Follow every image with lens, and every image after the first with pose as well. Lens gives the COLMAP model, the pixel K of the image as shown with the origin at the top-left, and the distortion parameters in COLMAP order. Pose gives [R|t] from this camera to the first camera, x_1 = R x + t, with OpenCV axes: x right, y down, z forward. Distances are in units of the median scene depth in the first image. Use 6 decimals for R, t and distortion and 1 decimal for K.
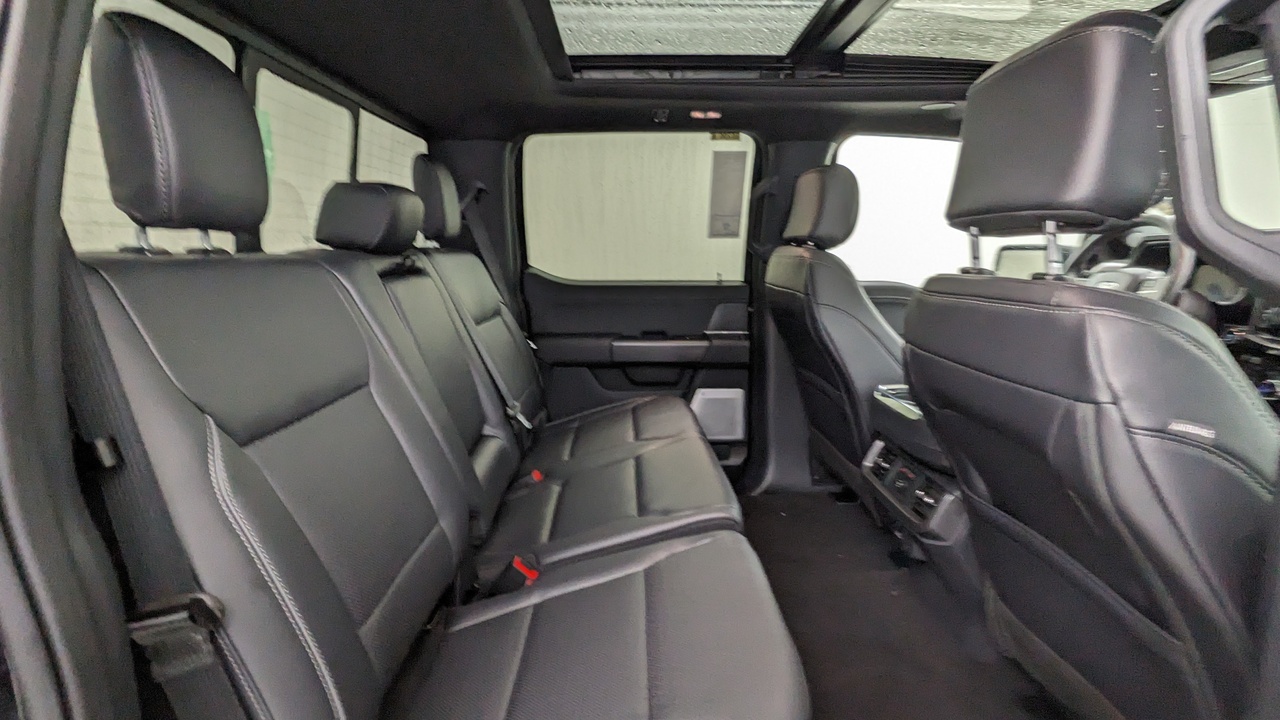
lens RADIAL K [[618.4, 0, 640.0], [0, 618.4, 360.0], [0, 0, 1]] dist [0.003070, -0.000341]
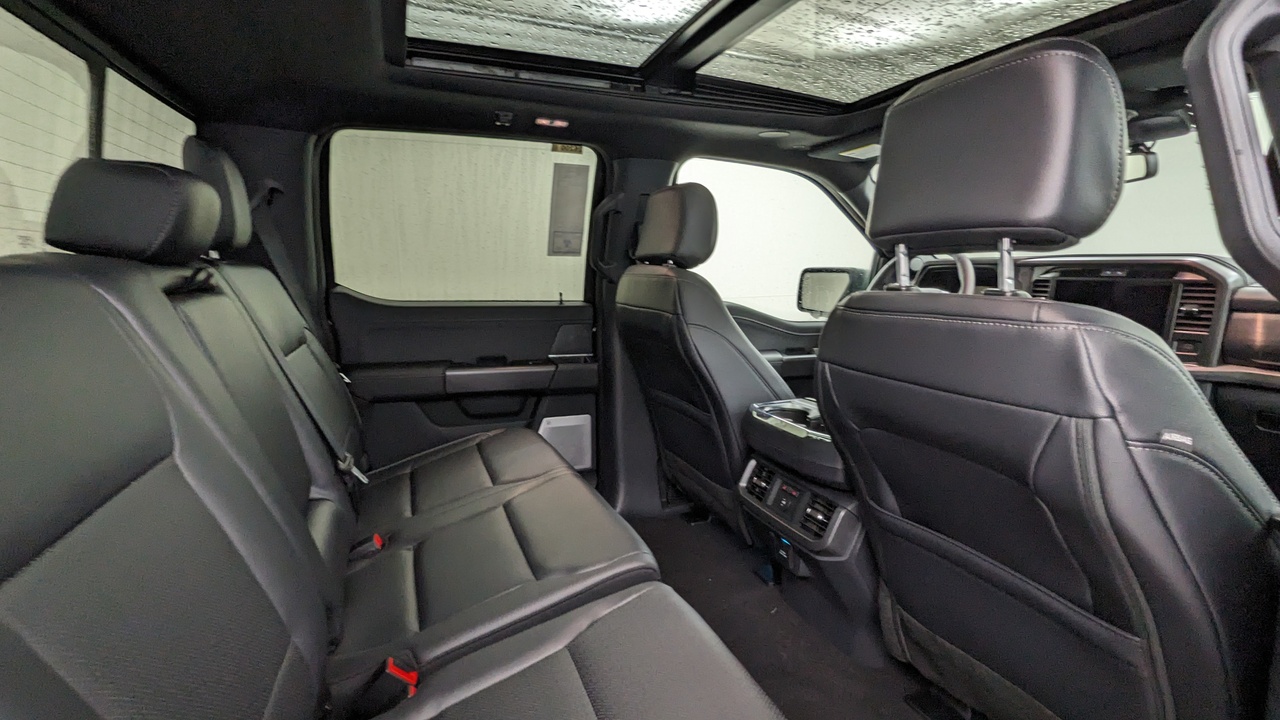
lens RADIAL K [[618.4, 0, 640.0], [0, 618.4, 360.0], [0, 0, 1]] dist [0.003070, -0.000341]
pose [[0.941172, -0.036370, 0.335964, -0.107055], [0.047823, 0.998521, -0.025877, -0.012268], [-0.334526, 0.040422, 0.941519, 0.111296]]
